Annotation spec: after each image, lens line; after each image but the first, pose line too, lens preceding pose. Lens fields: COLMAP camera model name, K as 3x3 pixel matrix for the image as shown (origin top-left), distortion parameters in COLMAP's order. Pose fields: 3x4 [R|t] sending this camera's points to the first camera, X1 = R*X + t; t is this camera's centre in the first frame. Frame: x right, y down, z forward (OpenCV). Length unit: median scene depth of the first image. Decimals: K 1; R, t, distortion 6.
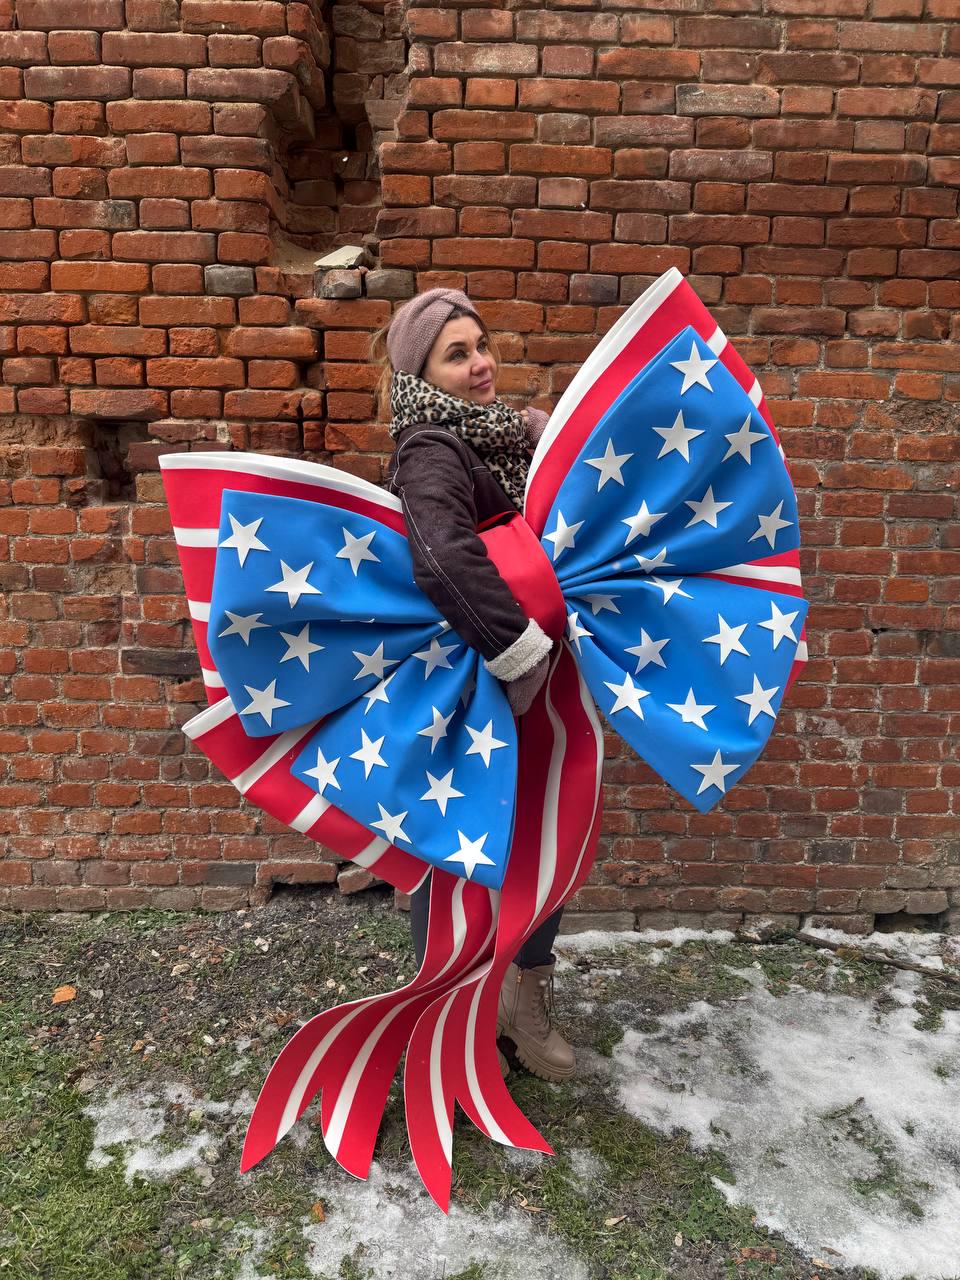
lens RADIAL K [[848.0, 0, 441.7], [0, 848.0, 633.5], [0, 0, 1]] dist [-0.010441, -0.000608]
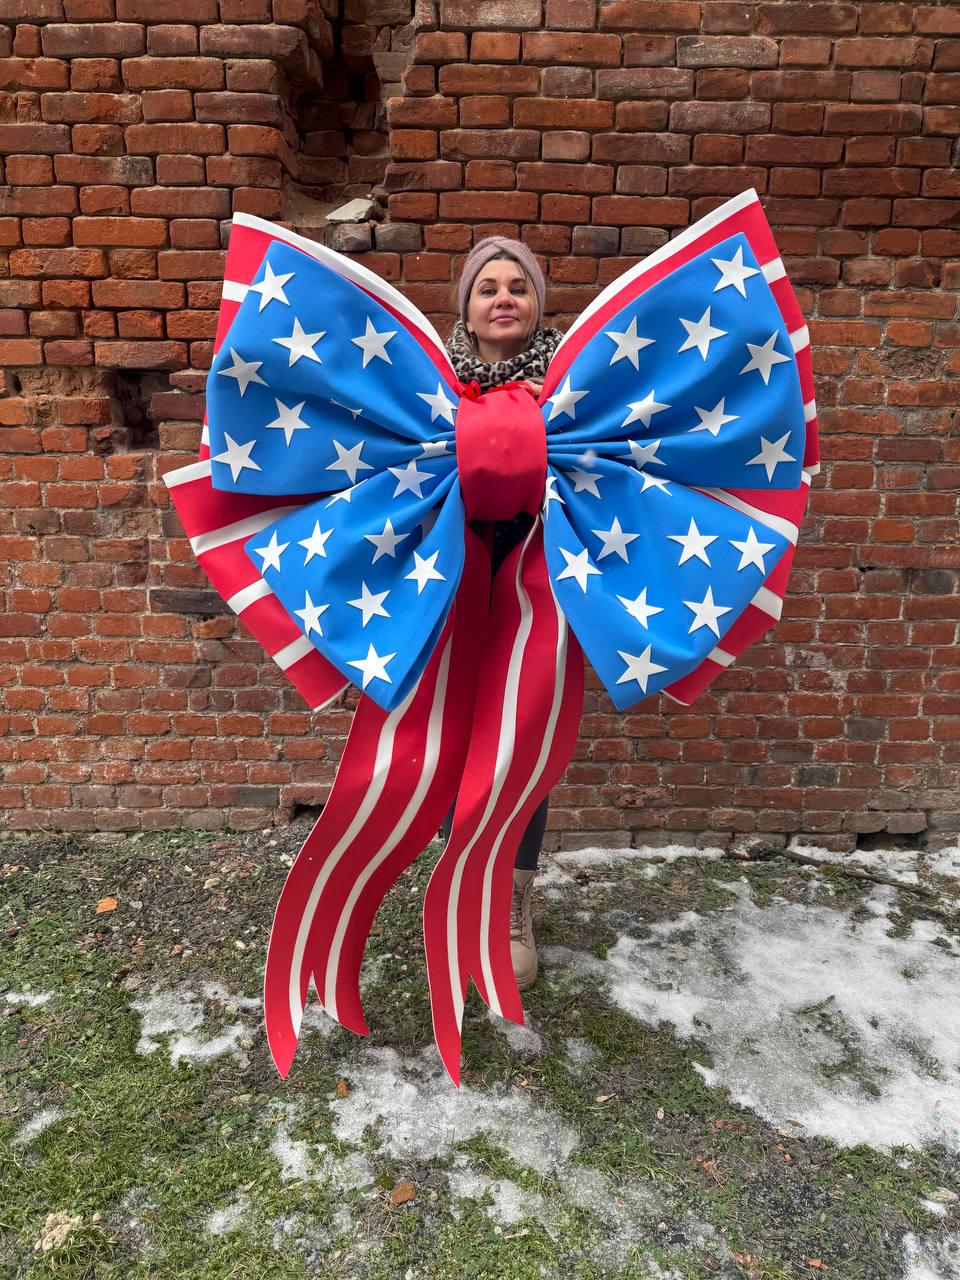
lens RADIAL K [[865.1, 0, 445.5], [0, 865.1, 613.0], [0, 0, 1]] dist [-0.004192, -0.003373]
pose [[0.999947, -0.003838, -0.009511, 0.004407], [0.004434, 0.997978, 0.063403, -0.020072], [0.009249, -0.063442, 0.997943, -0.088398]]
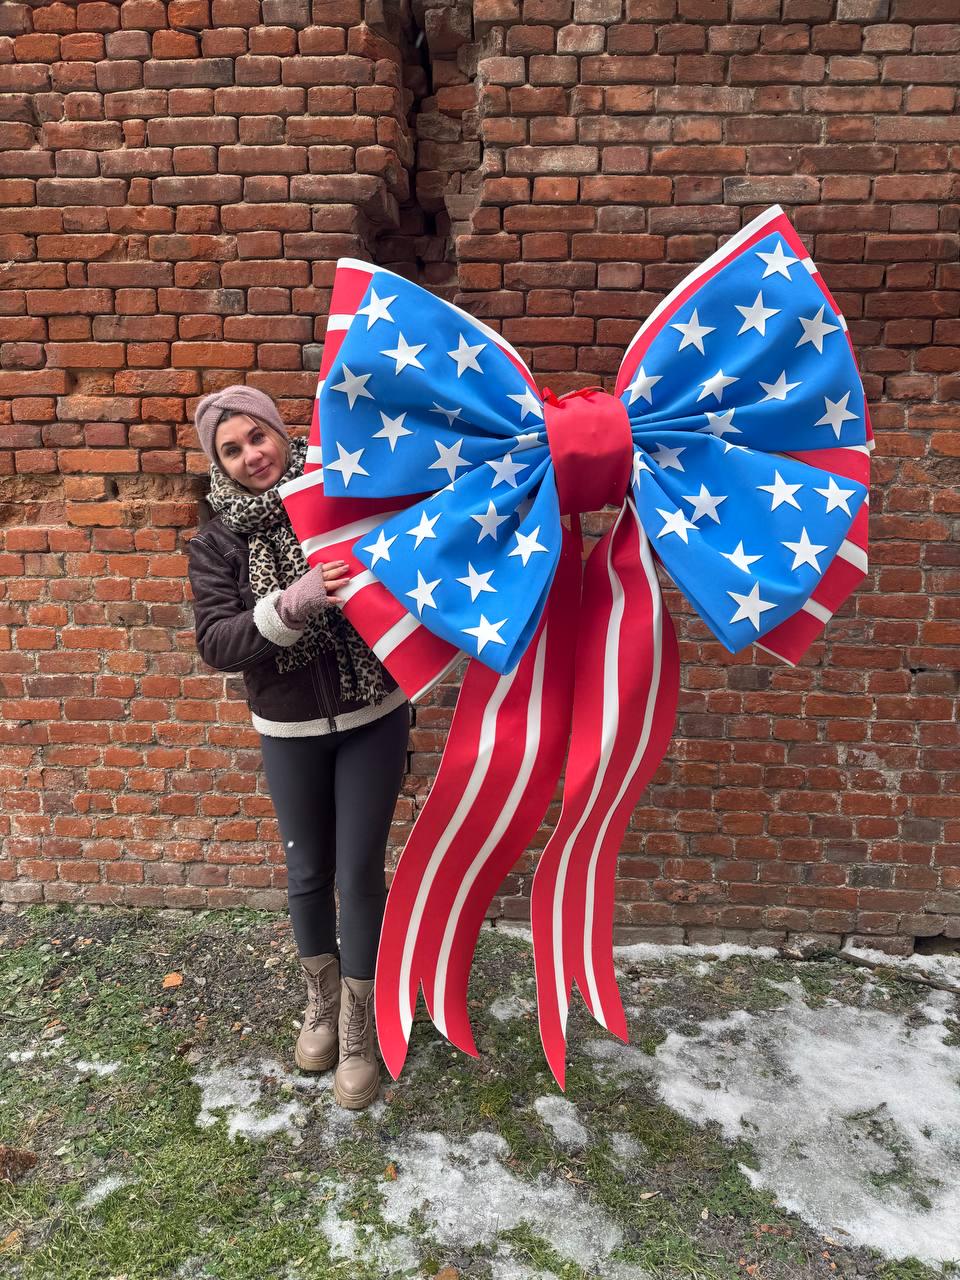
lens RADIAL K [[874.5, 0, 459.0], [0, 874.5, 623.7], [0, 0, 1]] dist [-0.010171, -0.000564]
pose [[0.997404, 0.011100, -0.071152, 0.018660], [-0.012332, 0.999781, -0.016892, -0.040416], [0.070949, 0.017725, 0.997322, -0.157264]]
